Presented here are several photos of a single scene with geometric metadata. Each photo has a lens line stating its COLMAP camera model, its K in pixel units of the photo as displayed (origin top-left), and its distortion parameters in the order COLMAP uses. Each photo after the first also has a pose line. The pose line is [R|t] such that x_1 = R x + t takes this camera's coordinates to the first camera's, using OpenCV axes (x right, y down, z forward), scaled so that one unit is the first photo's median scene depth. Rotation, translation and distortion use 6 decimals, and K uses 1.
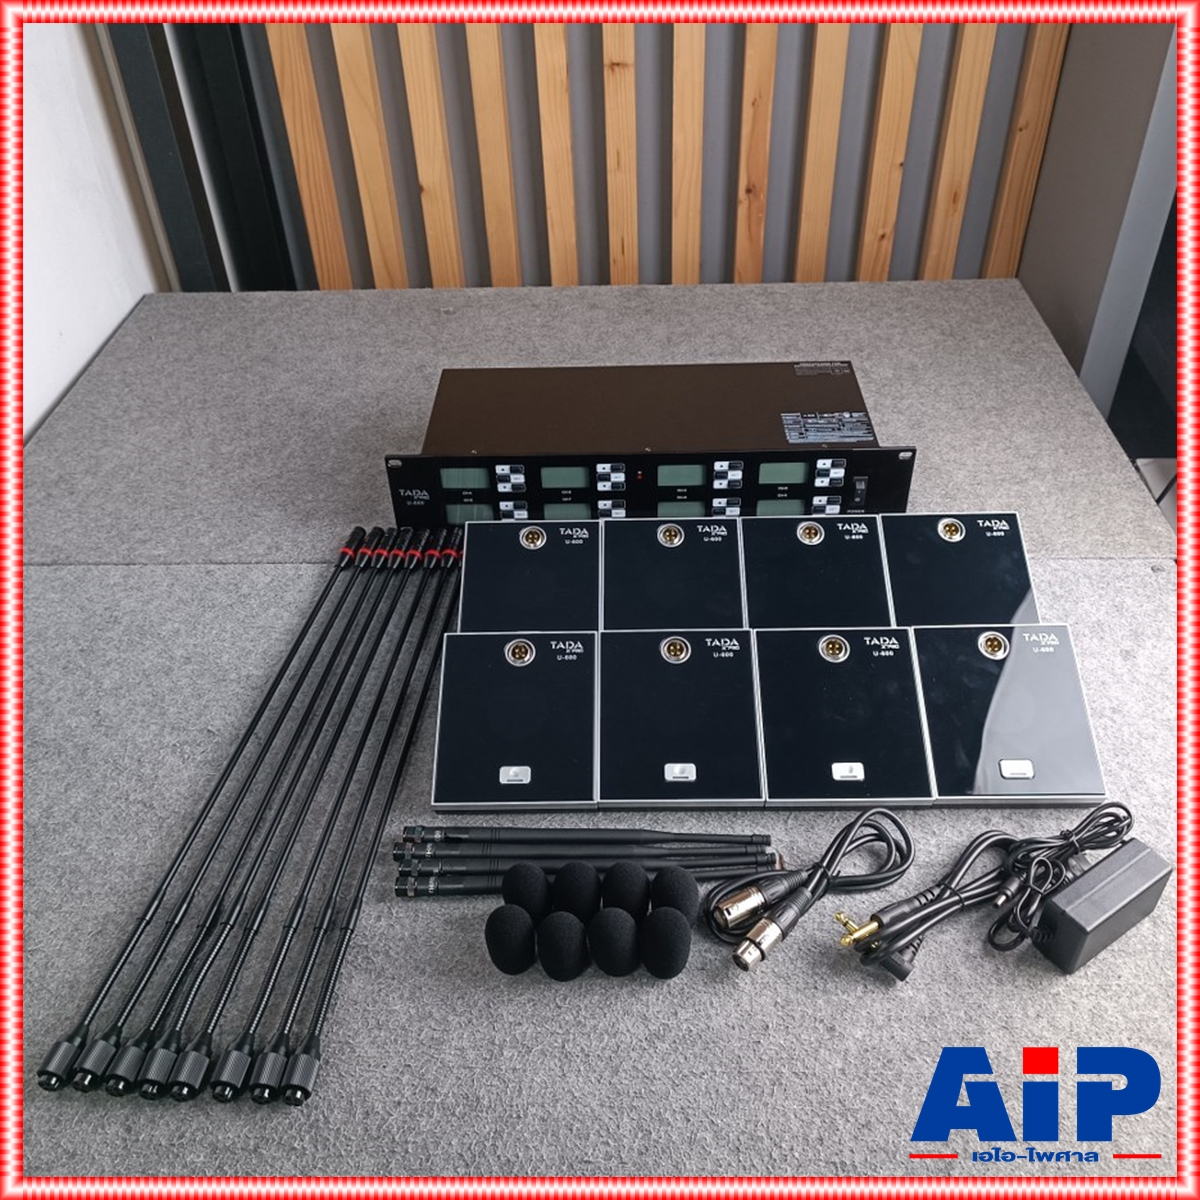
lens RADIAL K [[1099.3, 0, 596.0], [0, 1099.3, 598.1], [0, 0, 1]] dist [0.010513, 0.000000]
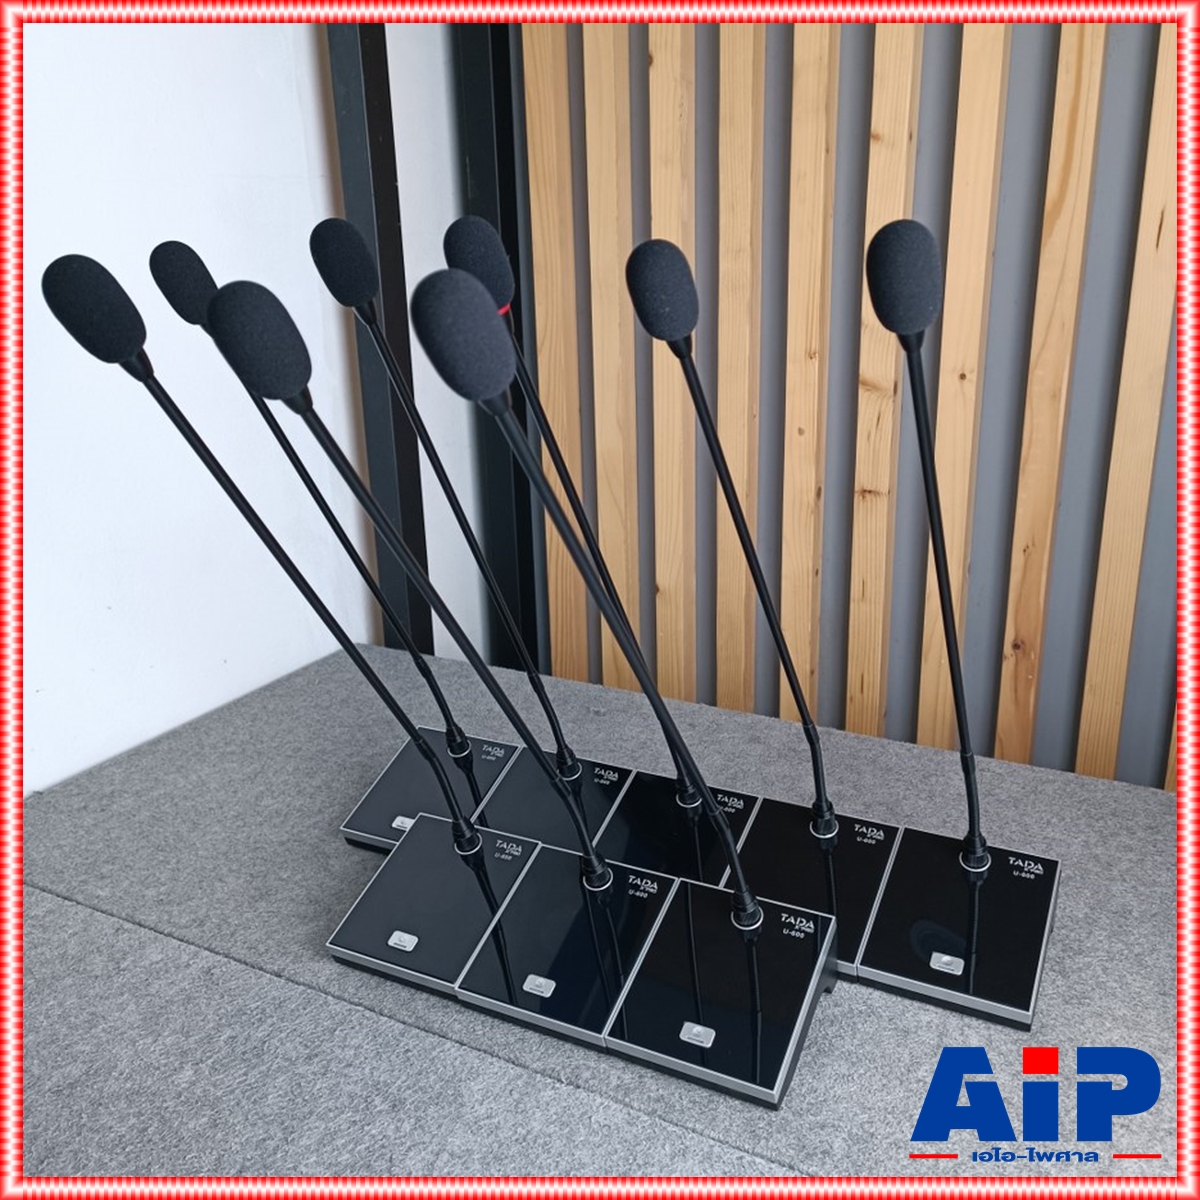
lens RADIAL K [[1099.3, 0, 605.4], [0, 1099.3, 600.7], [0, 0, 1]] dist [0.010513, 0.000000]
pose [[0.897874, 0.145640, -0.415465, 0.264508], [-0.283274, 0.913517, -0.291962, -0.096828], [0.337013, 0.379836, 0.861480, 0.226902]]
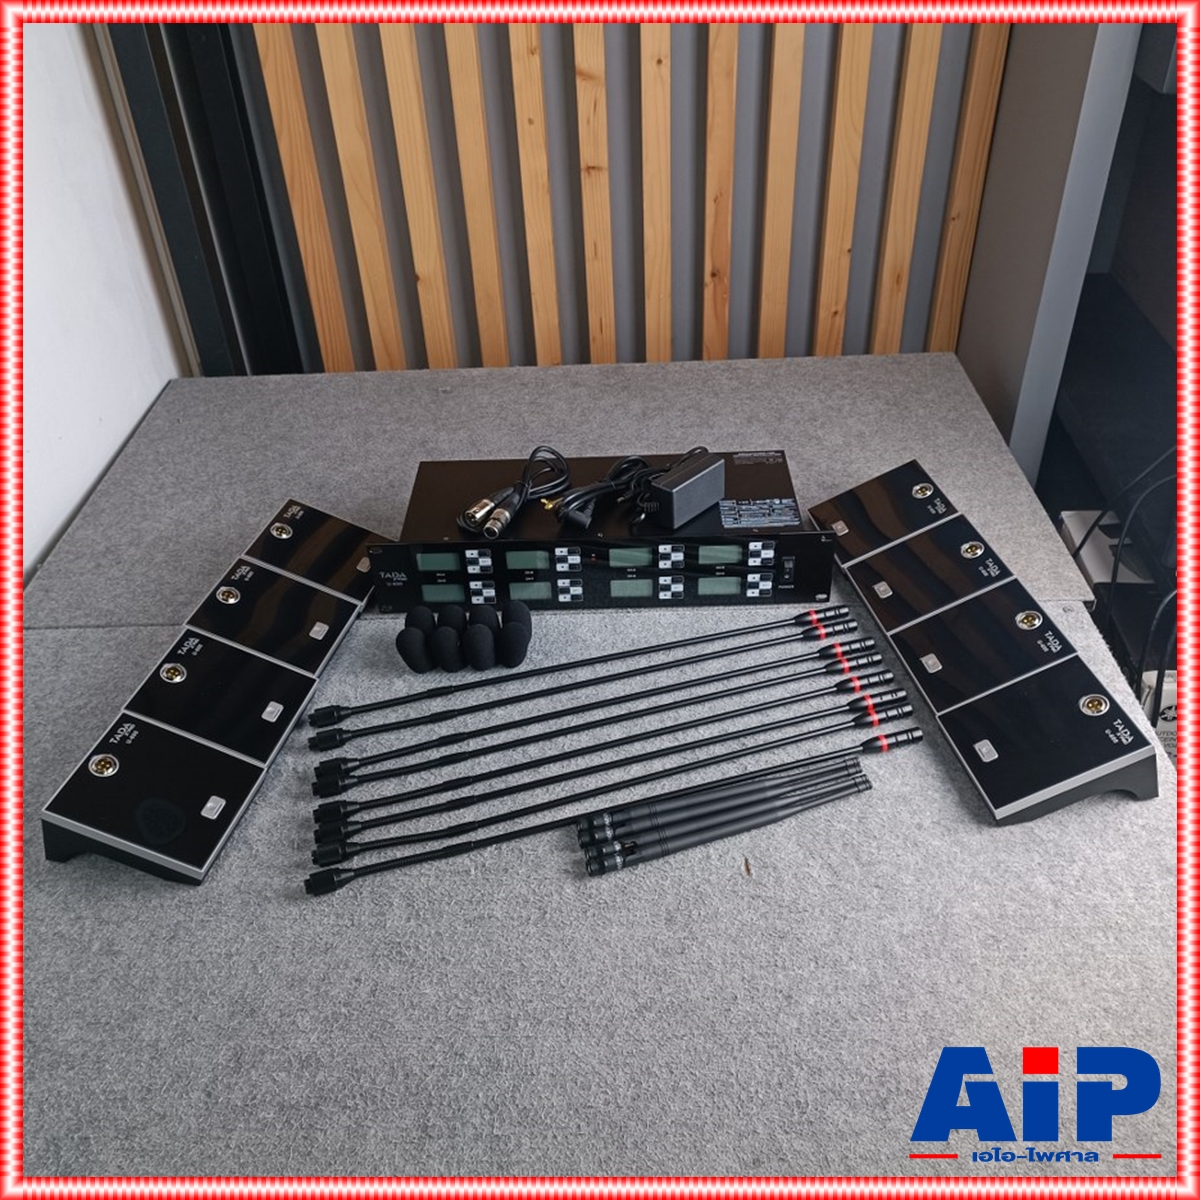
lens RADIAL K [[1099.3, 0, 594.7], [0, 1099.3, 594.6], [0, 0, 1]] dist [0.010513, 0.000000]
pose [[0.999687, -0.021157, 0.013321, -0.003319], [0.021759, 0.998668, -0.046778, 0.000696], [-0.012314, 0.047054, 0.998816, -0.119459]]
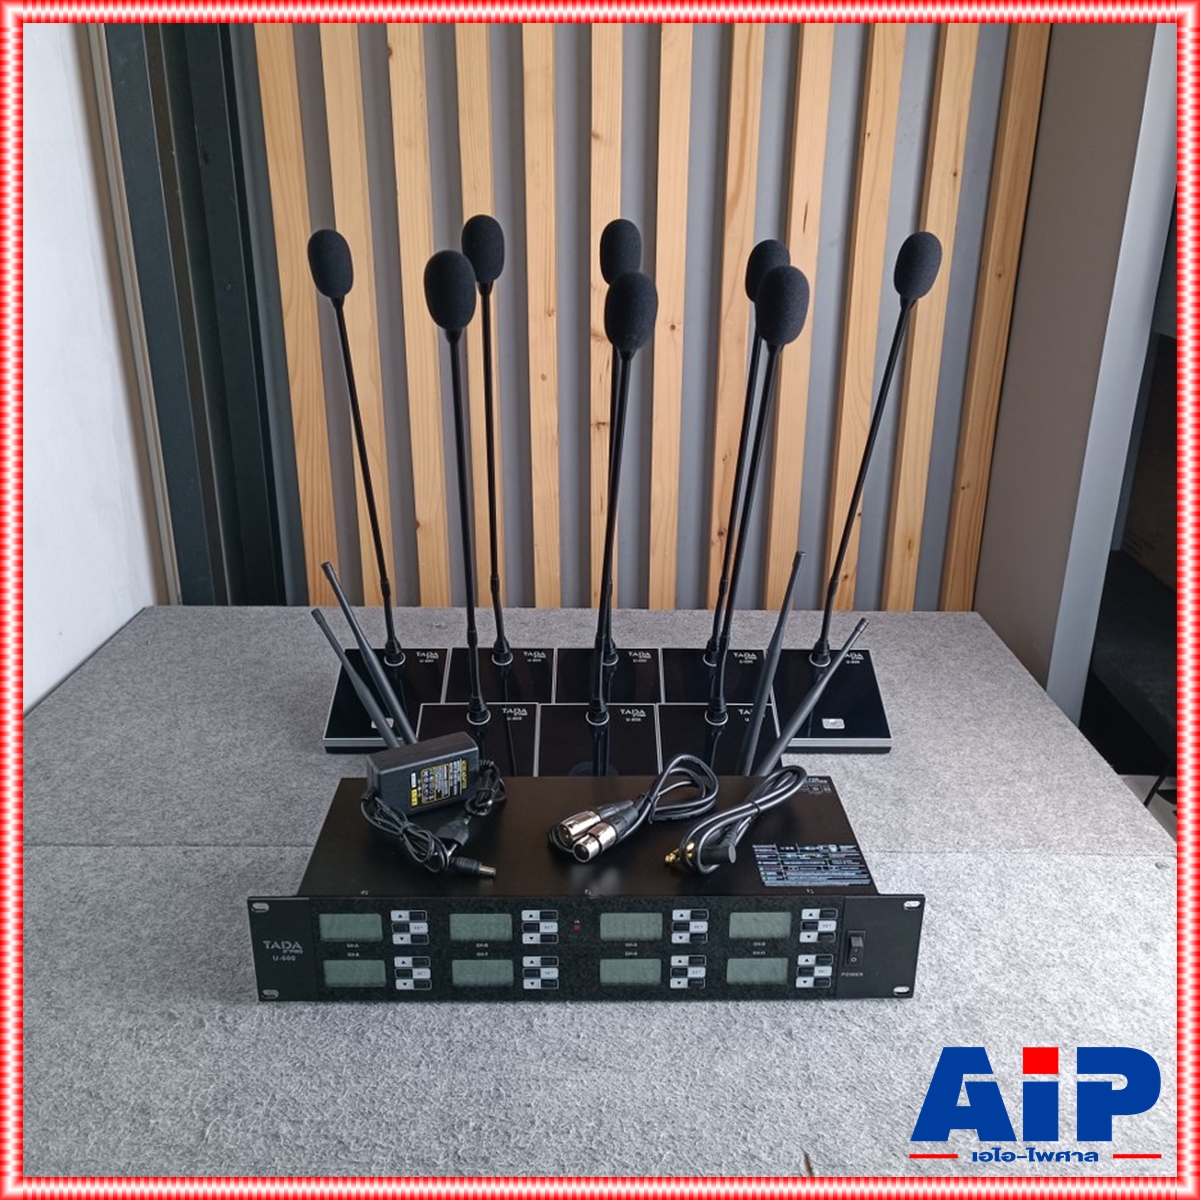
lens RADIAL K [[1099.3, 0, 595.7], [0, 1099.3, 595.3], [0, 0, 1]] dist [0.010513, 0.000000]
pose [[0.999027, 0.026227, 0.035456, -0.028327], [-0.012987, 0.943258, -0.331807, 0.063102], [-0.042146, 0.331024, 0.942681, 0.005901]]
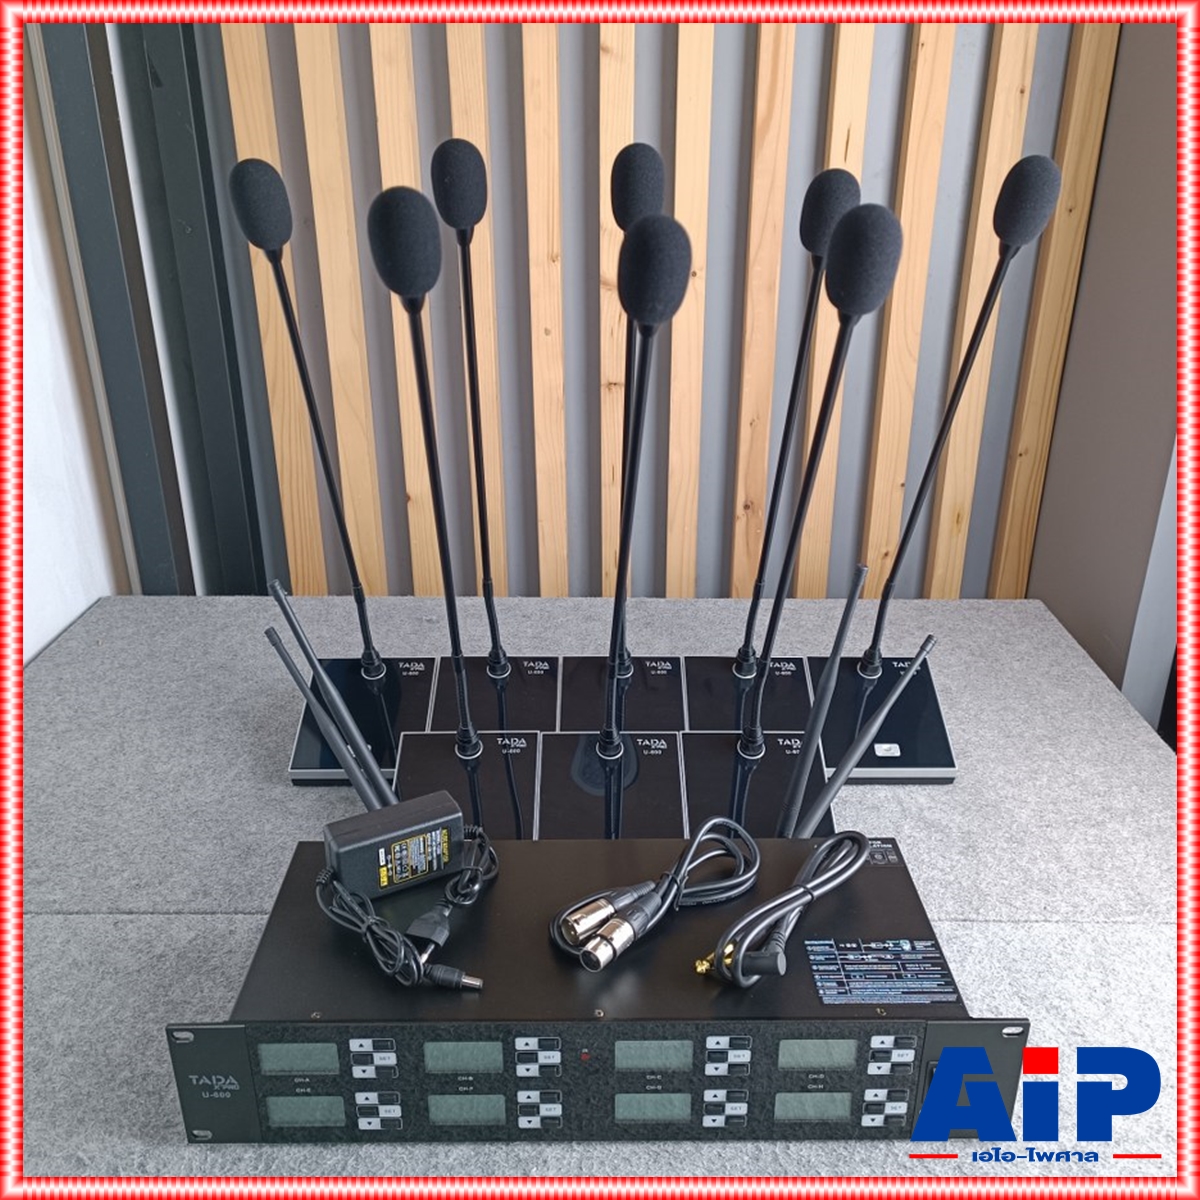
lens RADIAL K [[1099.3, 0, 594.7], [0, 1099.3, 598.1], [0, 0, 1]] dist [0.010513, 0.000000]
pose [[0.999460, 0.020535, 0.025648, -0.024474], [-0.012539, 0.959927, -0.279971, -0.026597], [-0.030370, 0.279498, 0.959666, 0.127653]]
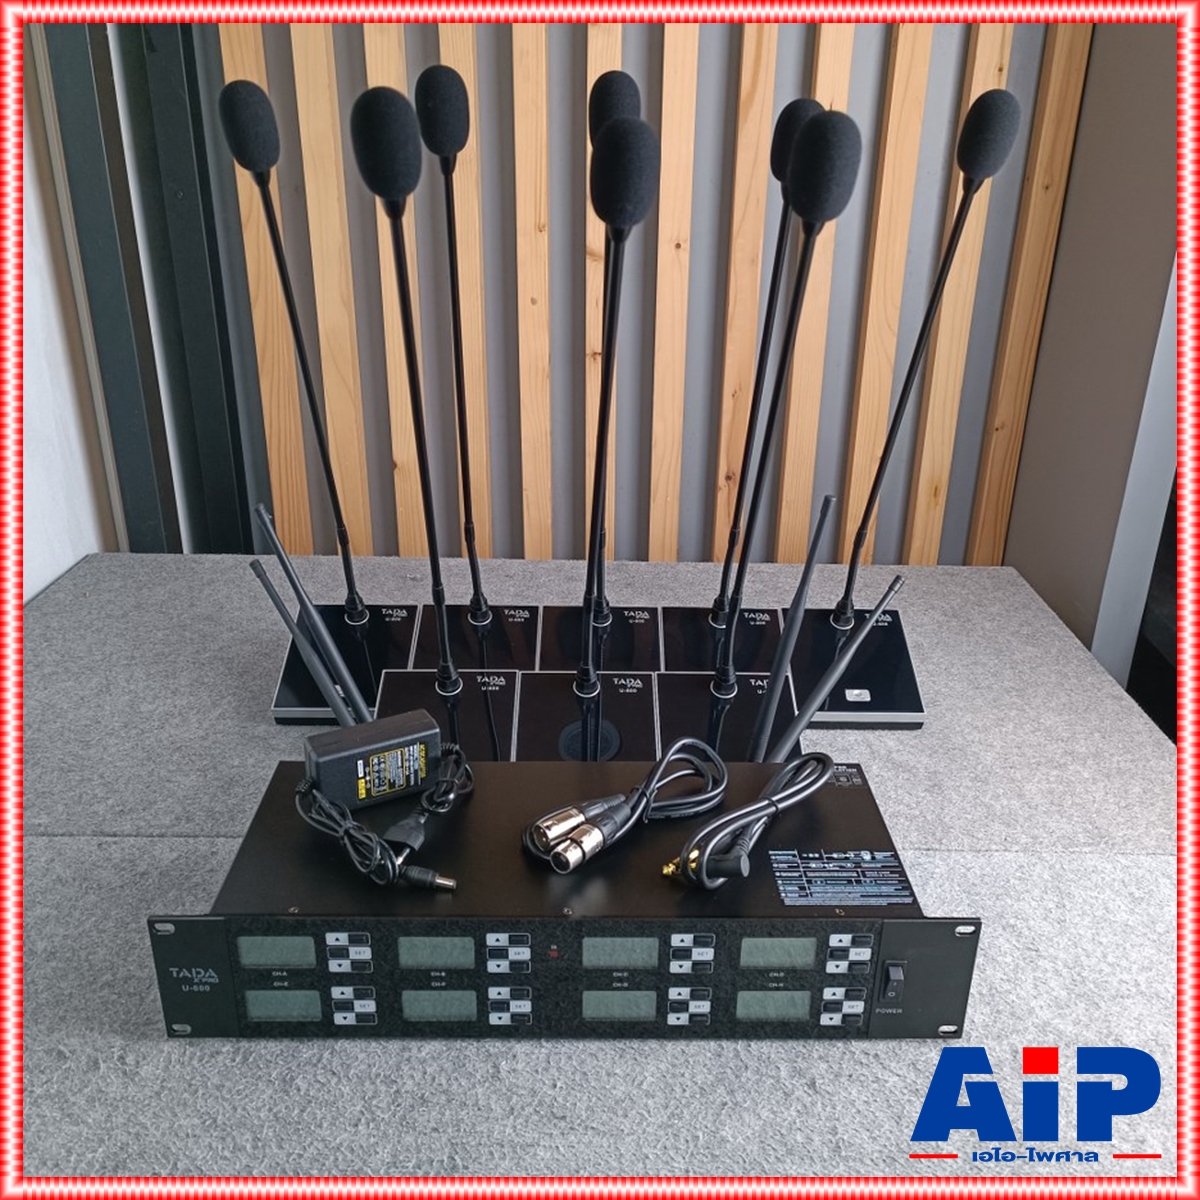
lens RADIAL K [[1099.3, 0, 595.5], [0, 1099.3, 597.4], [0, 0, 1]] dist [0.010513, 0.000000]
pose [[0.998843, 0.032086, 0.035834, -0.016112], [-0.020557, 0.958290, -0.285058, 0.020086], [-0.043485, 0.283991, 0.957840, 0.122109]]
